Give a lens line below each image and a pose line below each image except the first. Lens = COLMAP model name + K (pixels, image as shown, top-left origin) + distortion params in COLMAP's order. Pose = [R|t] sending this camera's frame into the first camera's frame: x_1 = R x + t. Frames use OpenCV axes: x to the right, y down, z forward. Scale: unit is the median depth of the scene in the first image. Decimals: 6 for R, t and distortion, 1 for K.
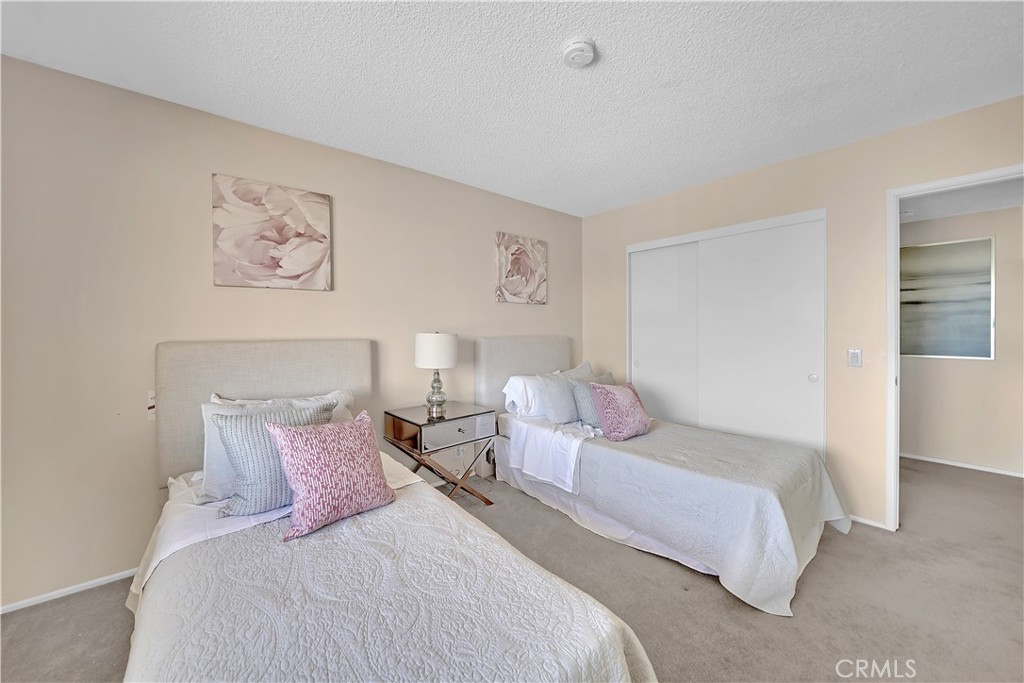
lens RADIAL K [[367.3, 0, 513.4], [0, 367.3, 332.4], [0, 0, 1]] dist [-0.012563, 0.000222]
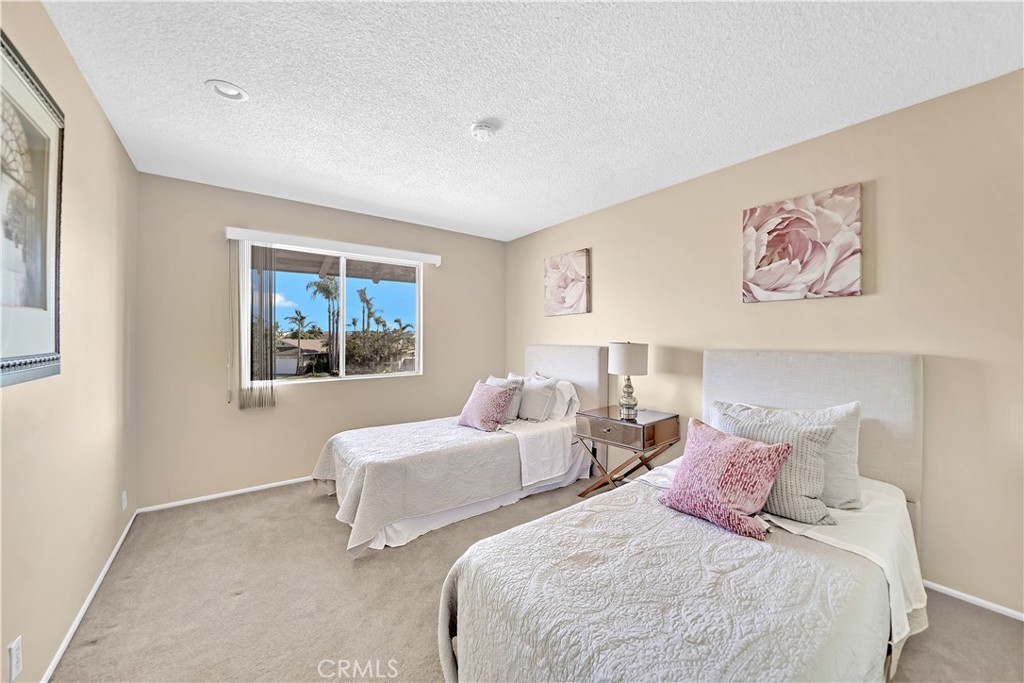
lens RADIAL K [[367.3, 0, 516.8], [0, 367.3, 340.3], [0, 0, 1]] dist [-0.012563, 0.000222]
pose [[-0.002870, 0.005896, -0.999978, 0.704033], [-0.005141, 0.999969, 0.005911, -0.008599], [0.999983, 0.005158, -0.002839, 0.526458]]
